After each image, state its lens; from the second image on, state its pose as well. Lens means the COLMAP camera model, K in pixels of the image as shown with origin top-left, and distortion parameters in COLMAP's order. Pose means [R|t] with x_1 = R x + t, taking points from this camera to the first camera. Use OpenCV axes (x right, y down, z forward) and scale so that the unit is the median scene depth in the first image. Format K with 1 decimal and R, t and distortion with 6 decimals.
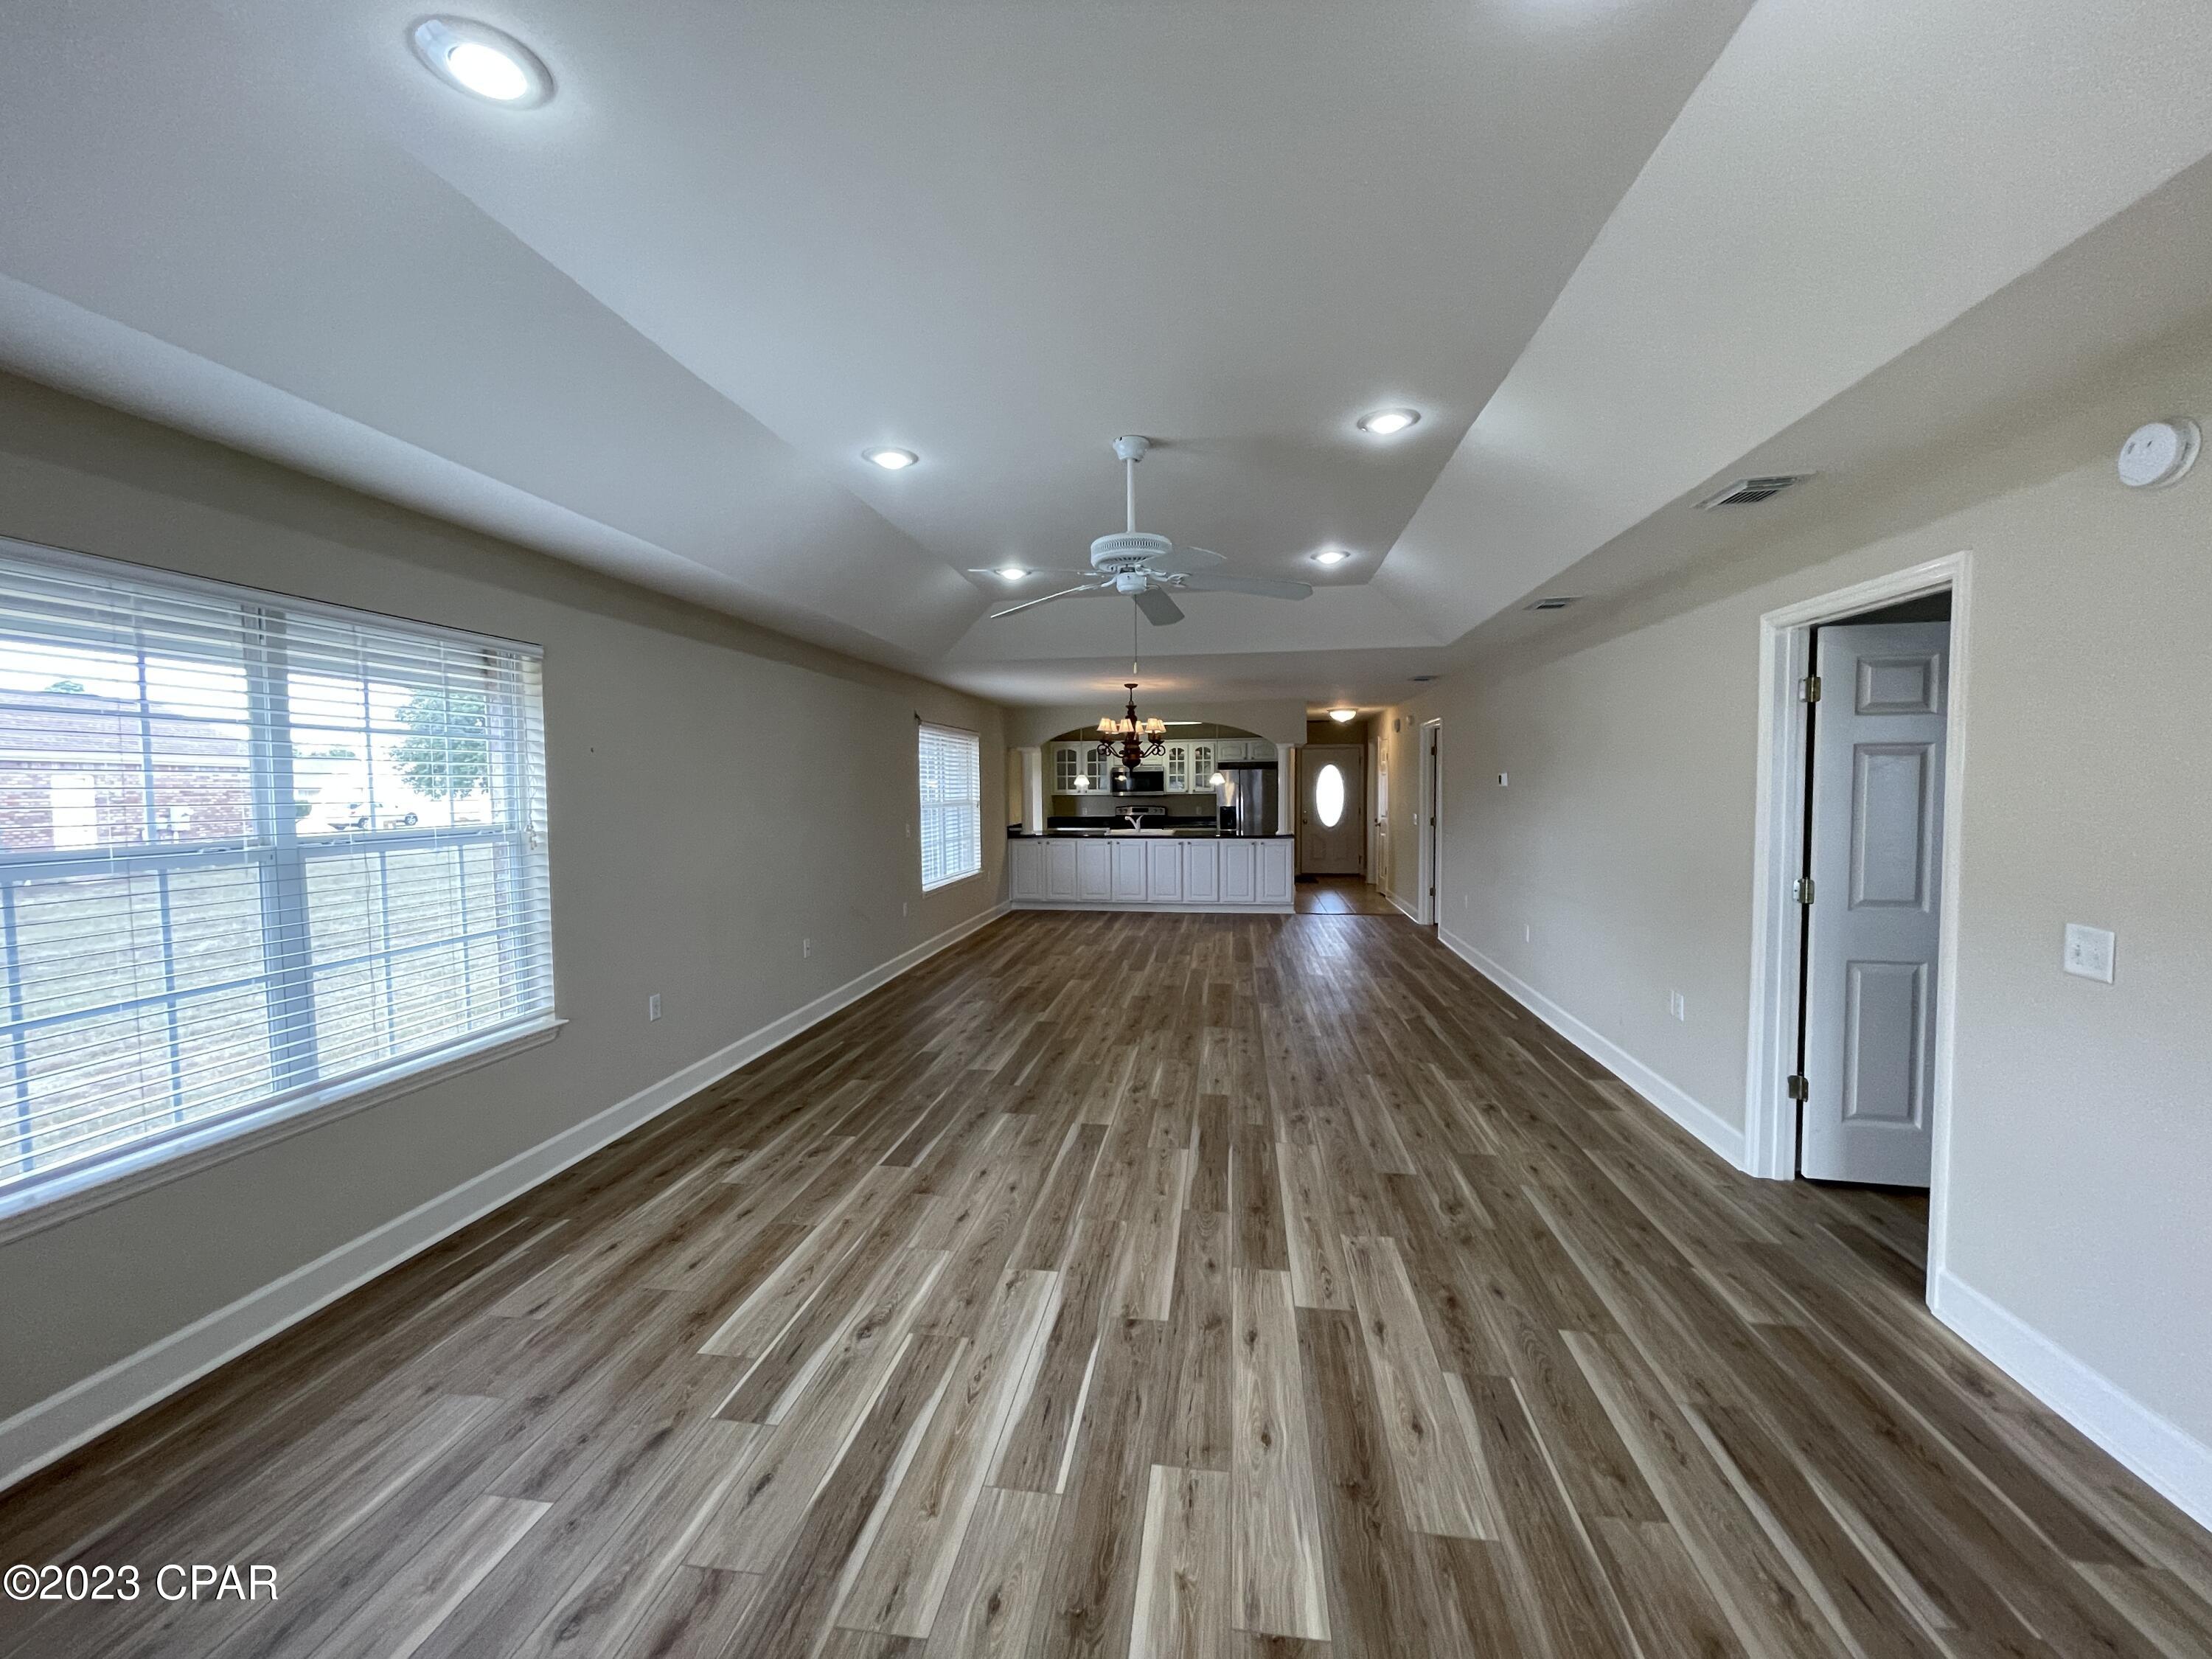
lens RADIAL K [[889.1, 0, 1099.2], [0, 889.1, 835.3], [0, 0, 1]] dist [0.001163, 0.000067]
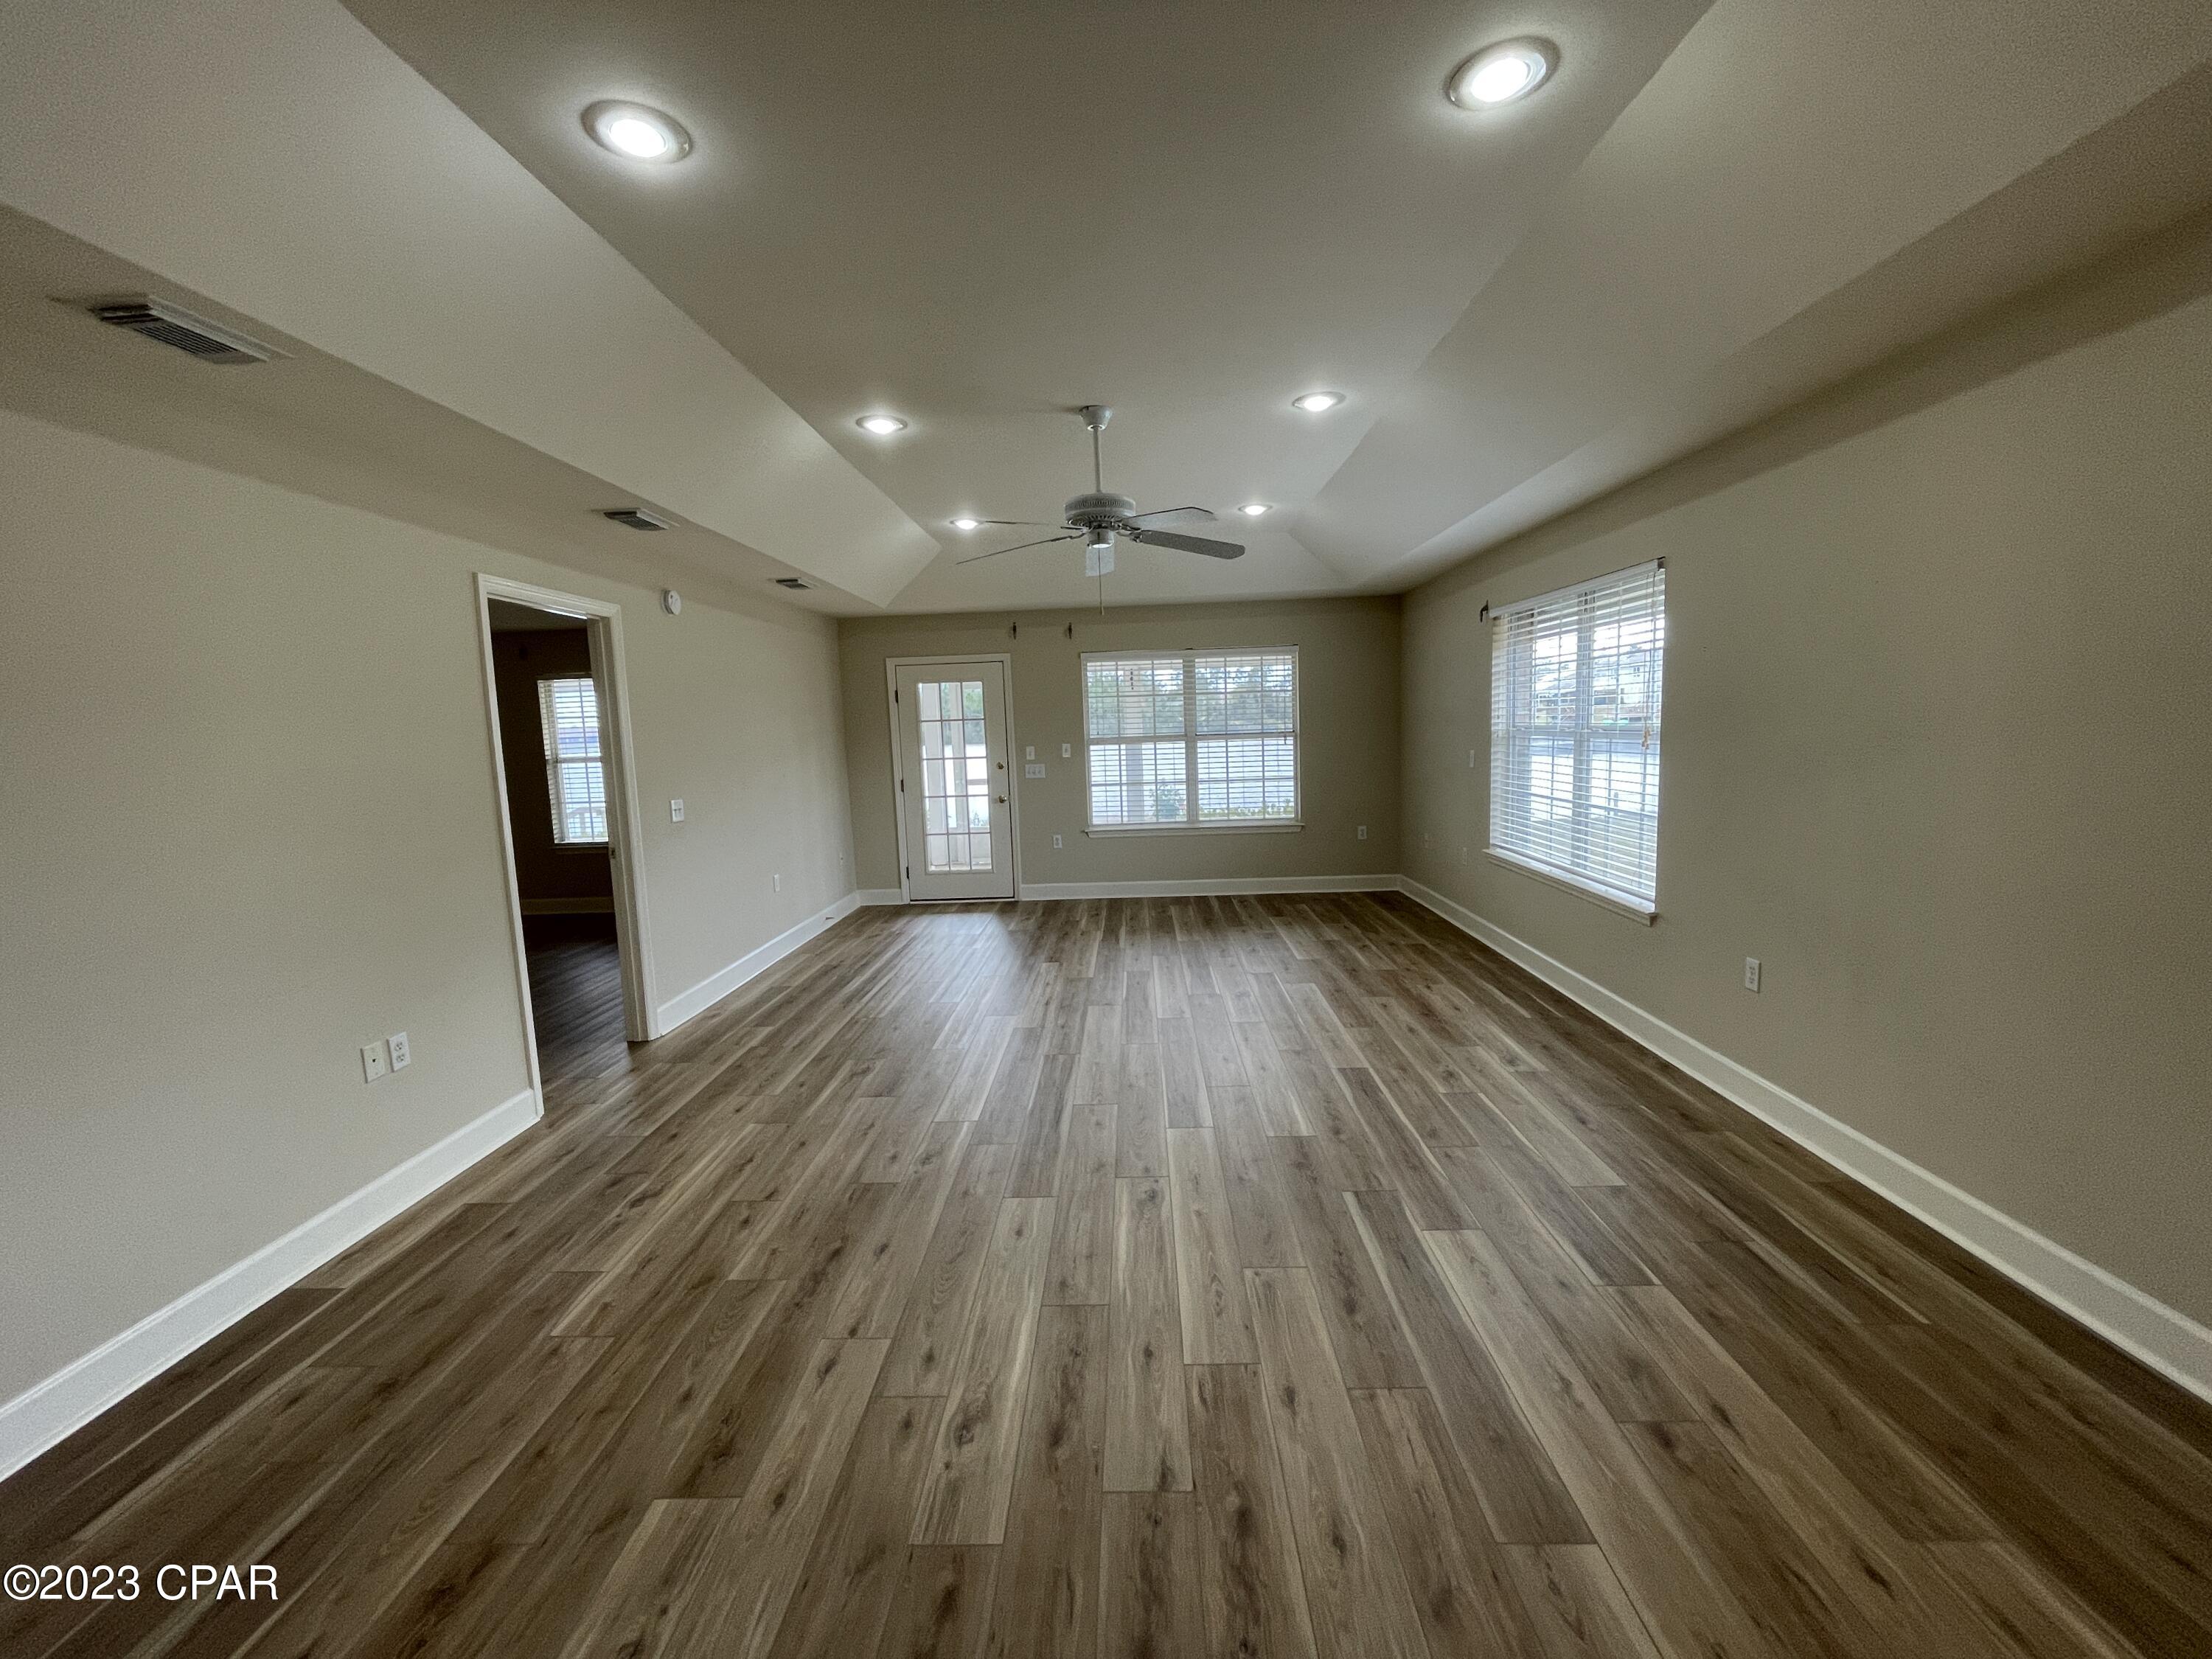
lens RADIAL K [[889.1, 0, 1099.2], [0, 889.1, 835.3], [0, 0, 1]] dist [0.001163, 0.000067]
pose [[-0.992907, 0.059324, -0.103032, 0.149459], [0.039672, 0.982263, 0.183262, -0.097826], [0.112077, 0.177875, -0.977650, 1.821366]]
